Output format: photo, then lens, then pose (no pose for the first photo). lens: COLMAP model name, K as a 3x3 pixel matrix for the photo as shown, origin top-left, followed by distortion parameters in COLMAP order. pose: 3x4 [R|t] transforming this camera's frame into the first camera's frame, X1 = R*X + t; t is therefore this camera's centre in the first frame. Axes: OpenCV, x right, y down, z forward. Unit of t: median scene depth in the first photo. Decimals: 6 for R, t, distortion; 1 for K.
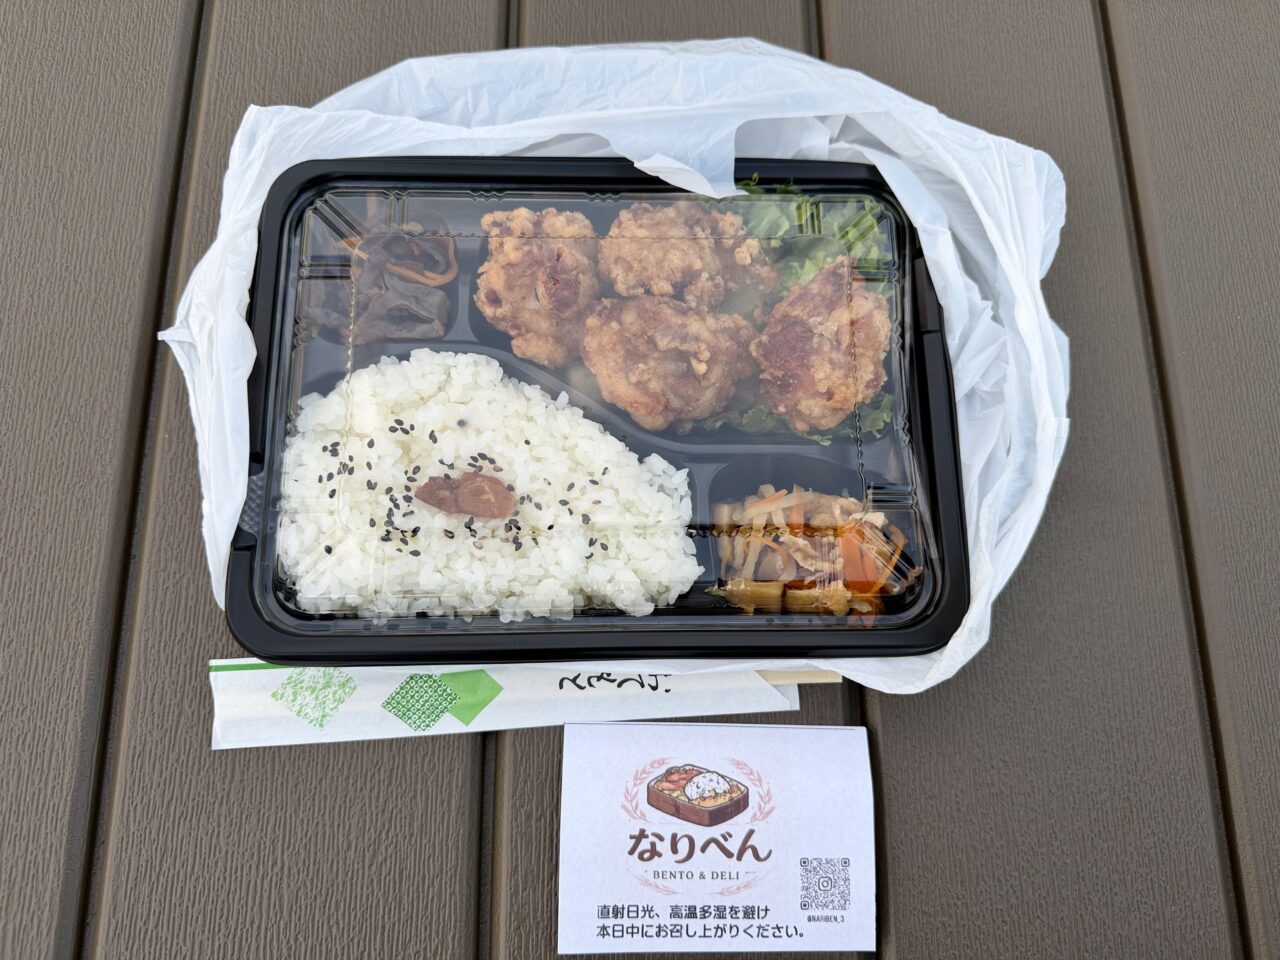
lens RADIAL K [[899.6, 0, 645.1], [0, 899.6, 489.4], [0, 0, 1]] dist [0.006883, -0.006747]
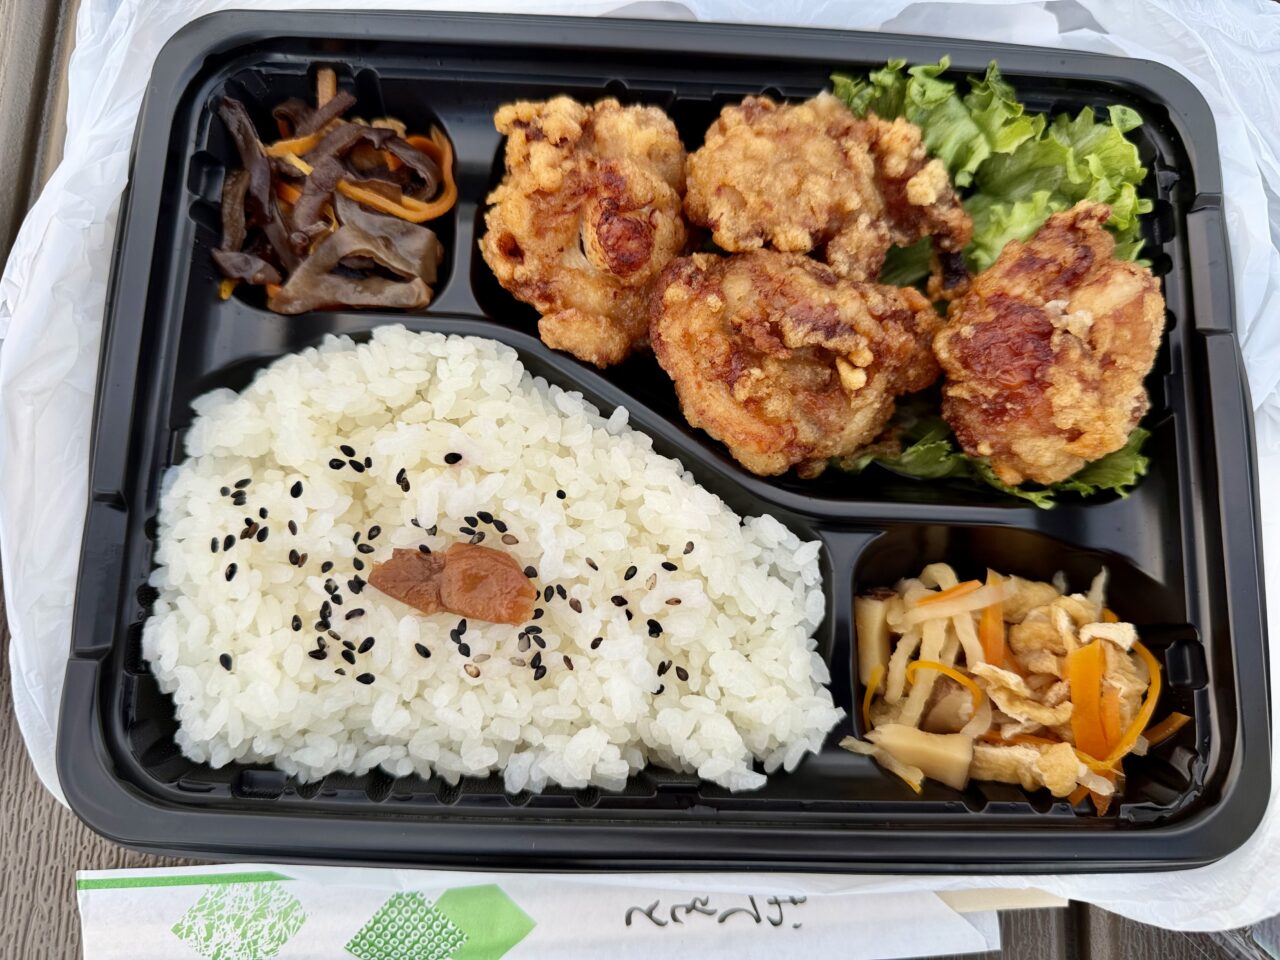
lens RADIAL K [[899.6, 0, 642.4], [0, 899.6, 475.2], [0, 0, 1]] dist [0.006883, -0.006747]
pose [[0.999104, 0.039982, -0.013884, -0.067345], [-0.039165, 0.997727, 0.054827, -0.097881], [0.016045, -0.054234, 0.998399, 0.397909]]
